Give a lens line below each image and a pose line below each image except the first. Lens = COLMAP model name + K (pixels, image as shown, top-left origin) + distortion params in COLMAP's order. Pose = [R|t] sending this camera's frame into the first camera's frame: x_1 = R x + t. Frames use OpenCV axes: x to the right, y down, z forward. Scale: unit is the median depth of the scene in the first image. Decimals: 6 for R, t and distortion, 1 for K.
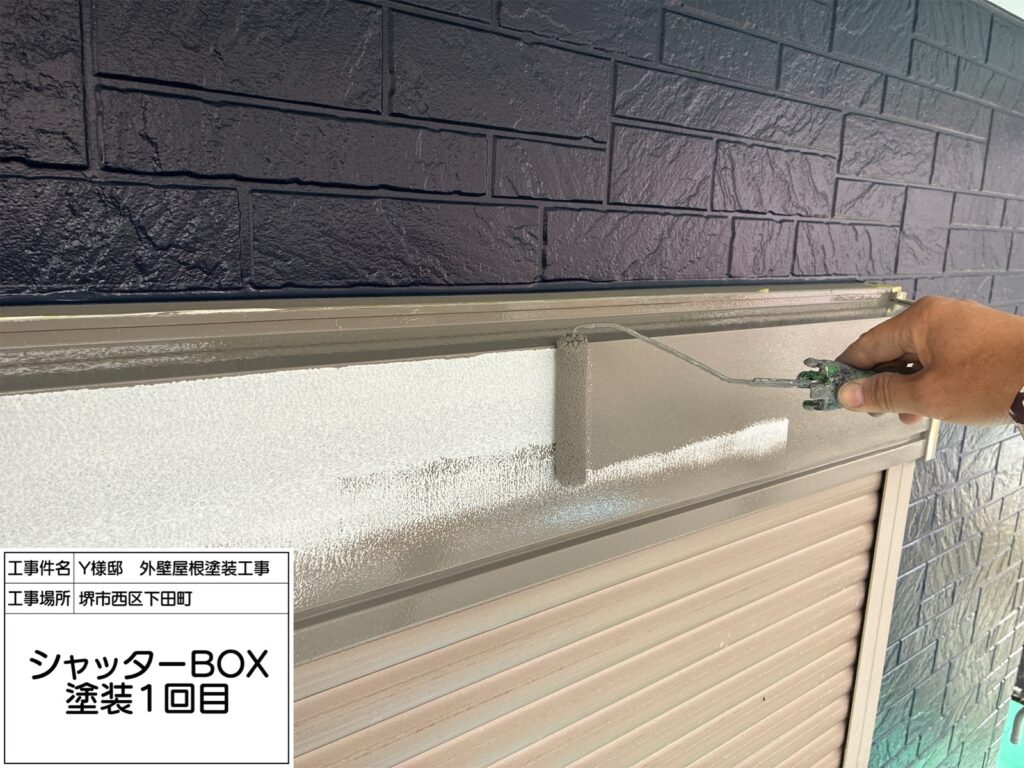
lens RADIAL K [[758.5, 0, 502.0], [0, 758.5, 382.3], [0, 0, 1]] dist [0.015639, -0.003684]
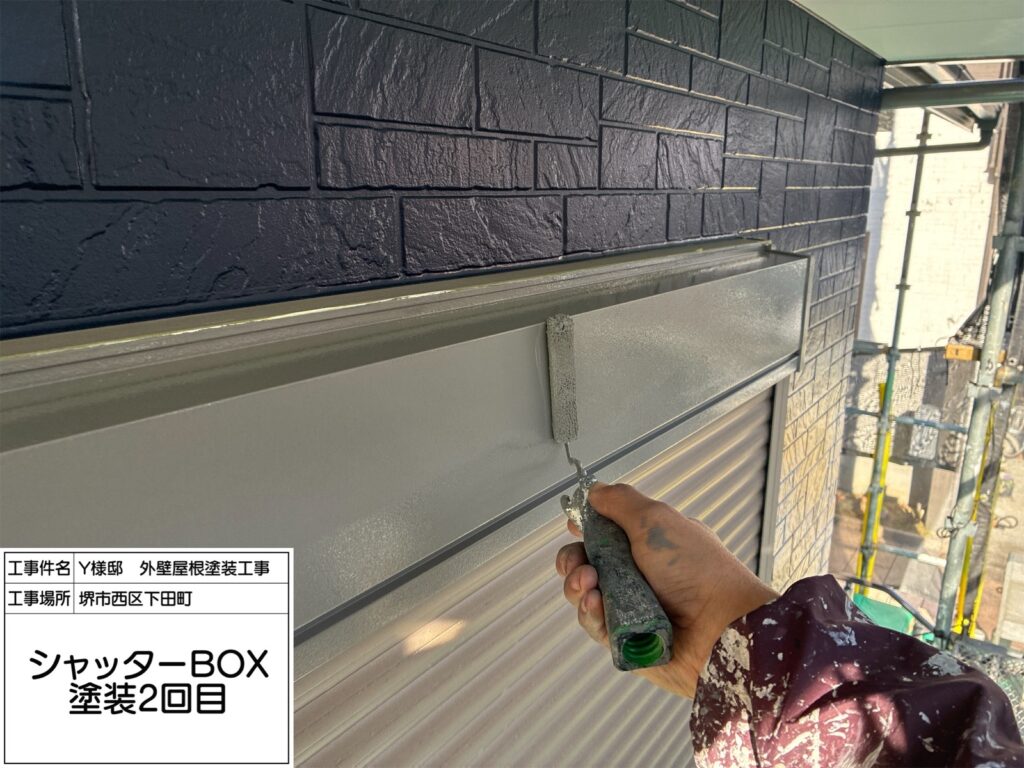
lens RADIAL K [[758.5, 0, 515.4], [0, 758.5, 380.2], [0, 0, 1]] dist [0.015639, -0.003684]
pose [[0.958351, -0.111115, 0.263089, -0.359720], [0.100949, 0.993537, 0.051894, 0.000729], [-0.267155, -0.023174, 0.963375, -0.184610]]
